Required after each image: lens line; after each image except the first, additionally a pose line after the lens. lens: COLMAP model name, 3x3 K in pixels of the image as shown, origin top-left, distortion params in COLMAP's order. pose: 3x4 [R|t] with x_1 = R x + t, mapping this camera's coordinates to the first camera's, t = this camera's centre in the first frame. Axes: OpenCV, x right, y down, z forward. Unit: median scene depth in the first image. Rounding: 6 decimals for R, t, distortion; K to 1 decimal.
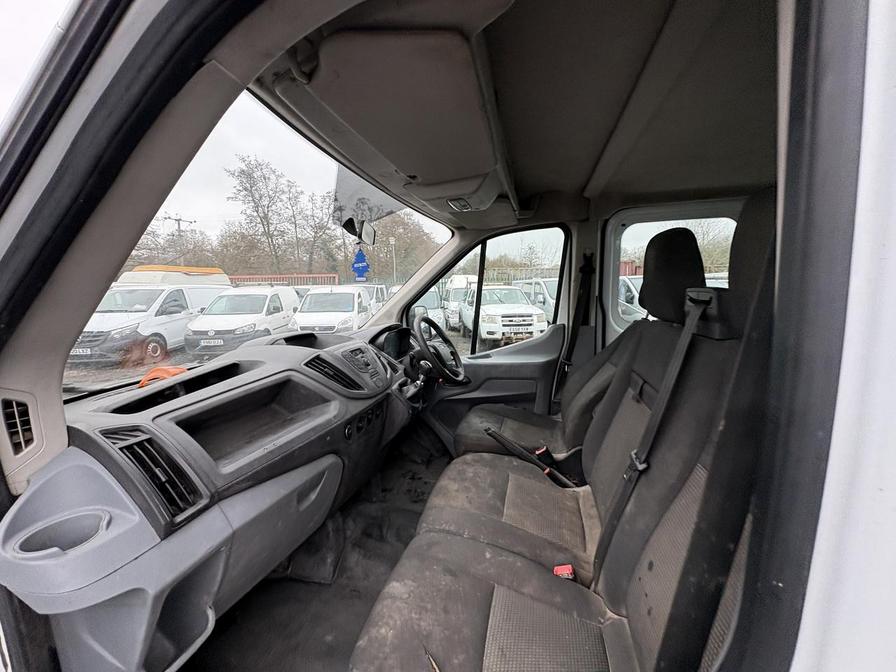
lens RADIAL K [[355.4, 0, 449.2], [0, 355.4, 333.9], [0, 0, 1]] dist [-0.000525, 0.000047]
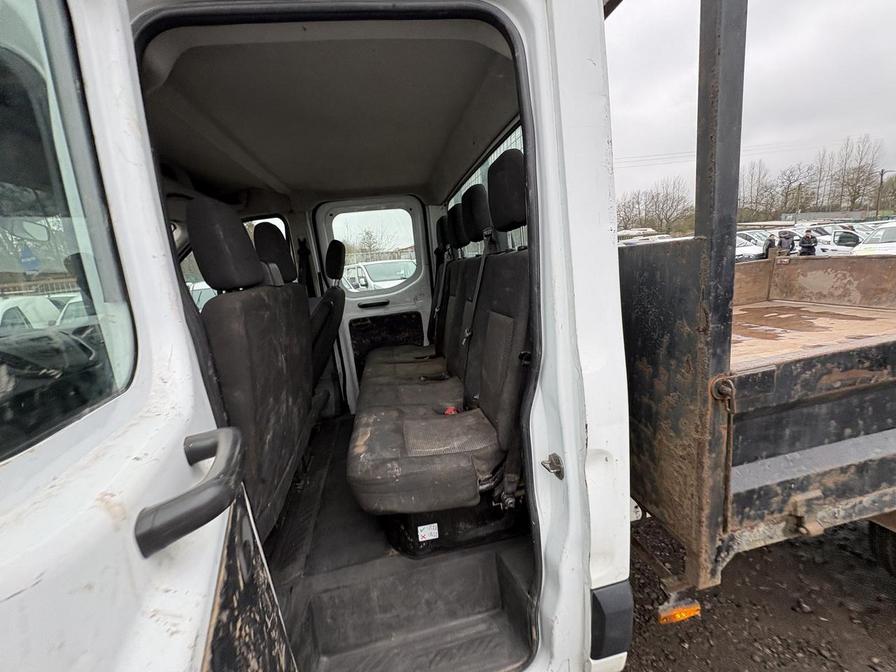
lens RADIAL K [[355.4, 0, 447.5], [0, 355.4, 332.0], [0, 0, 1]] dist [-0.000525, 0.000047]
pose [[0.911337, -0.143522, 0.385831, 0.357877], [0.130061, 0.989633, 0.060920, 0.095614], [-0.390574, -0.005337, 0.920556, -0.386245]]
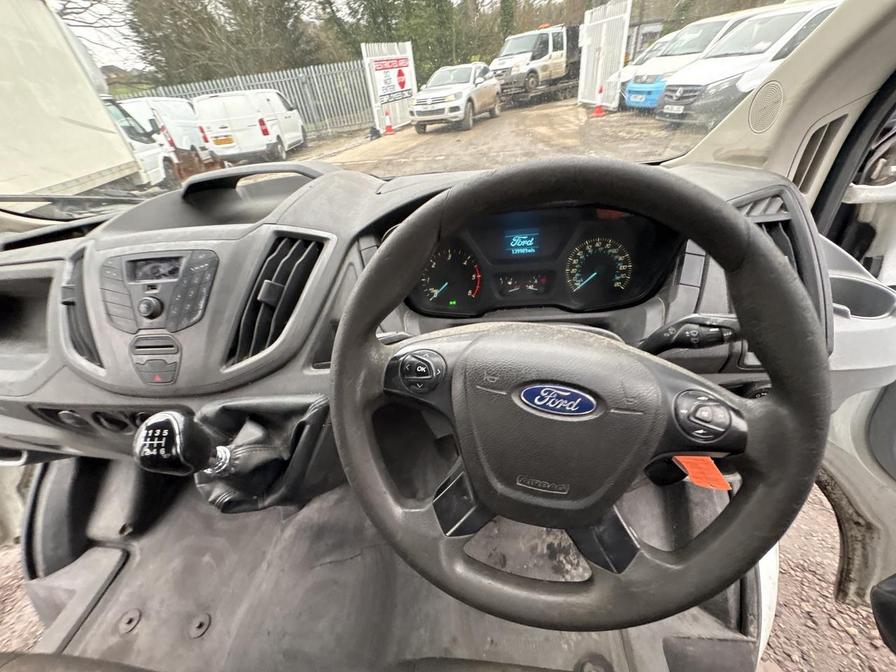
lens RADIAL K [[355.4, 0, 450.4], [0, 355.4, 336.1], [0, 0, 1]] dist [-0.000525, 0.000047]
pose [[0.143500, 0.585351, -0.797980, 0.080671], [-0.008830, 0.807050, 0.590417, -0.078441], [0.989611, -0.077679, 0.120980, 0.964384]]
